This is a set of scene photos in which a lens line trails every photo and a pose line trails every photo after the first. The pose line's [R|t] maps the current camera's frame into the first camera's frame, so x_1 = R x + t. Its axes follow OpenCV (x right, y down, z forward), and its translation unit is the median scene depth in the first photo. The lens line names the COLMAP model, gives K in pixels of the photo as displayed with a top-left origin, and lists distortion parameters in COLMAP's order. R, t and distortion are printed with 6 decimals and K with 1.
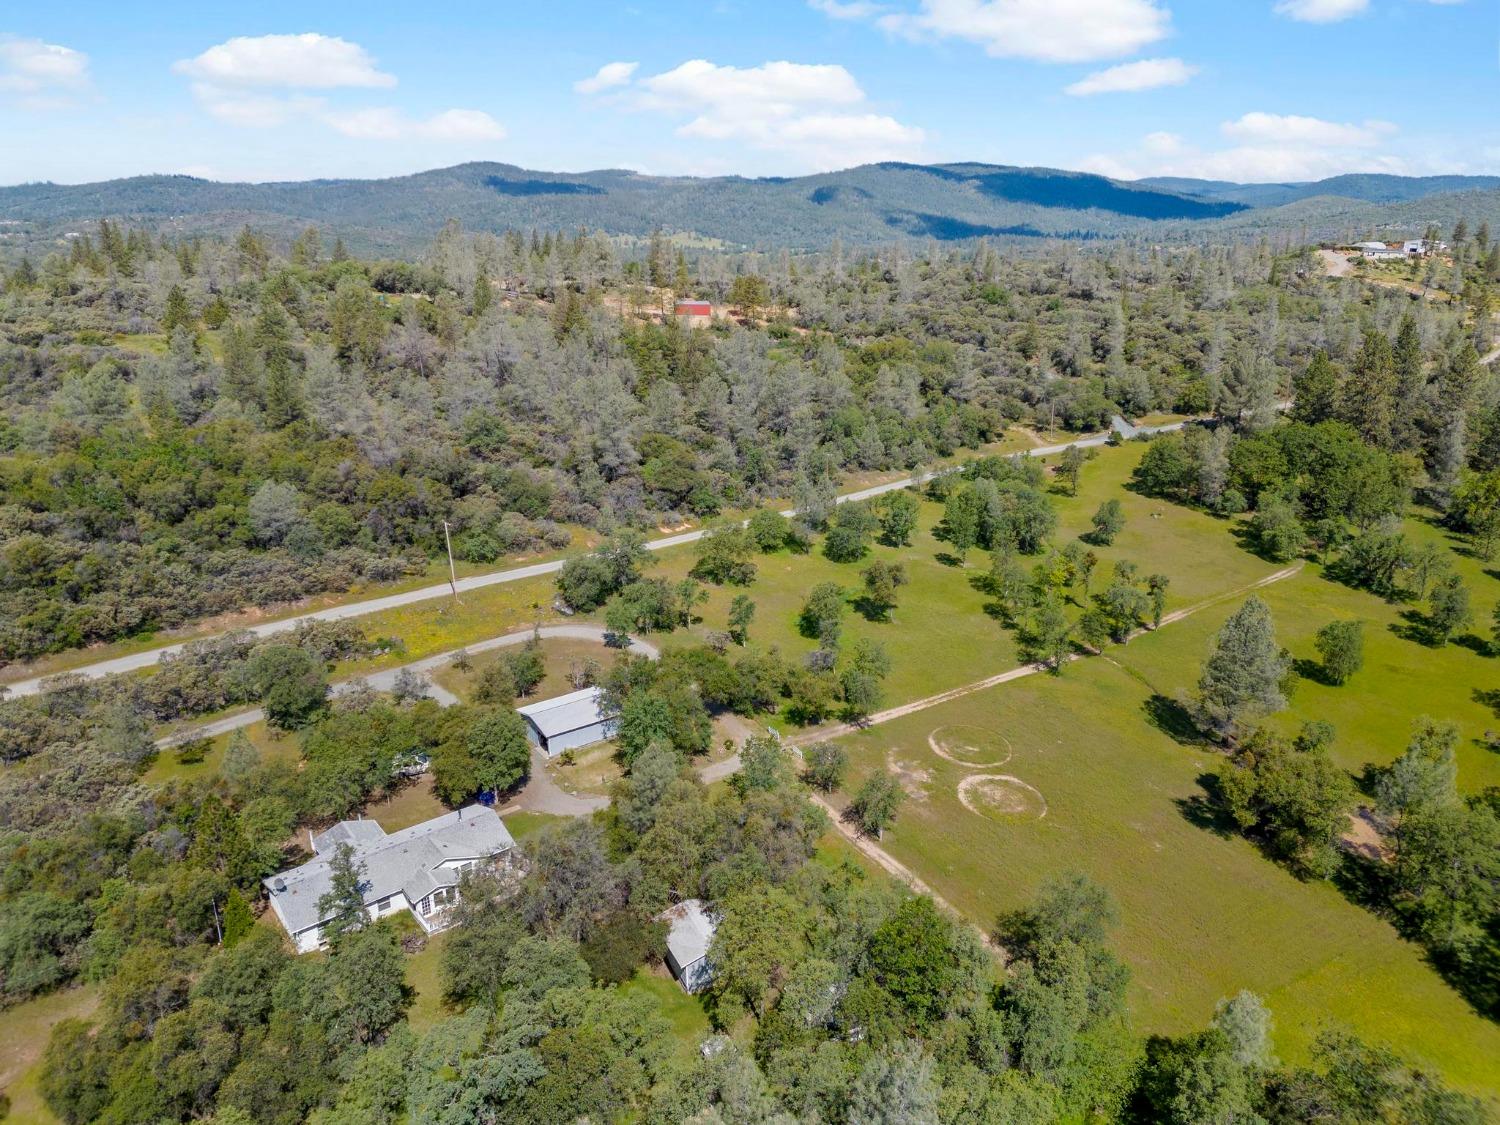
lens RADIAL K [[1082.1, 0, 744.8], [0, 1082.1, 560.7], [0, 0, 1]] dist [0.090561, -0.101005]
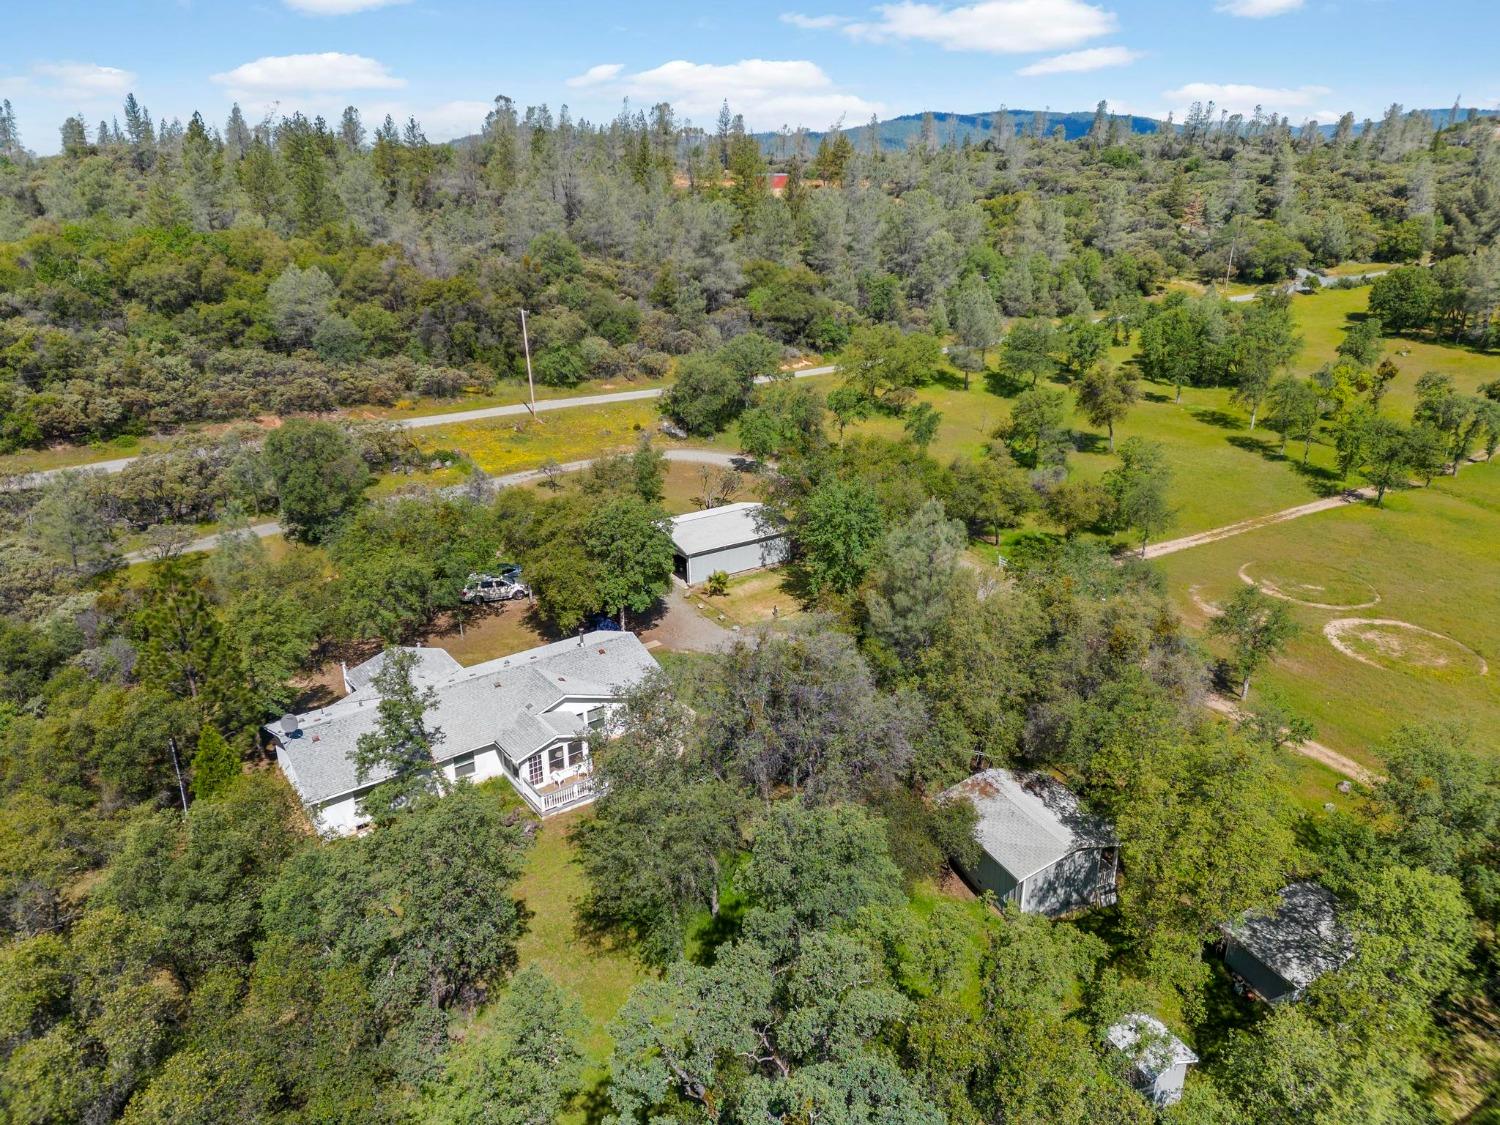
lens RADIAL K [[1040.6, 0, 741.8], [0, 1040.6, 557.5], [0, 0, 1]] dist [0.088664, -0.091833]
pose [[0.999618, 0.018036, -0.020937, -0.113026], [-0.017328, 0.999288, 0.033516, 0.119522], [0.021527, -0.033141, 0.999219, 0.293079]]
